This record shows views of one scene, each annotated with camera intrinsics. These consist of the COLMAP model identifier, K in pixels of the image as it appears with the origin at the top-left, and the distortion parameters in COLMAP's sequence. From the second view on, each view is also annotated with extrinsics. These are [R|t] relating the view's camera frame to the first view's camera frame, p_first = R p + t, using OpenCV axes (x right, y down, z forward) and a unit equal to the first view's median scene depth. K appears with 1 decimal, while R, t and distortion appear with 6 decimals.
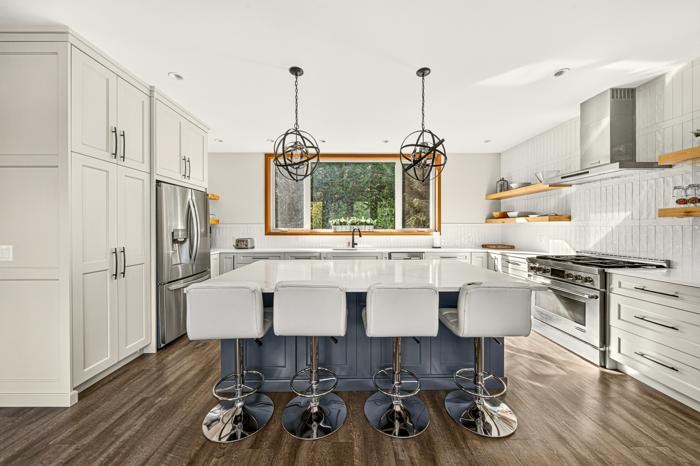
lens RADIAL K [[246.6, 0, 350.9], [0, 246.6, 228.3], [0, 0, 1]] dist [-0.000644, -0.000071]
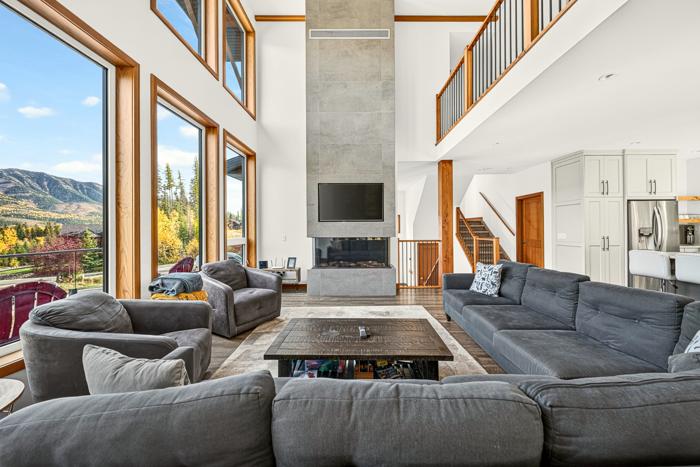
lens RADIAL K [[266.4, 0, 351.8], [0, 266.4, 226.9], [0, 0, 1]] dist [-0.000067, -0.000011]
pose [[0.007126, -0.008543, -0.999938, 1.281276], [0.001707, 0.999962, -0.008531, 0.013853], [0.999973, -0.001646, 0.007141, -1.150402]]
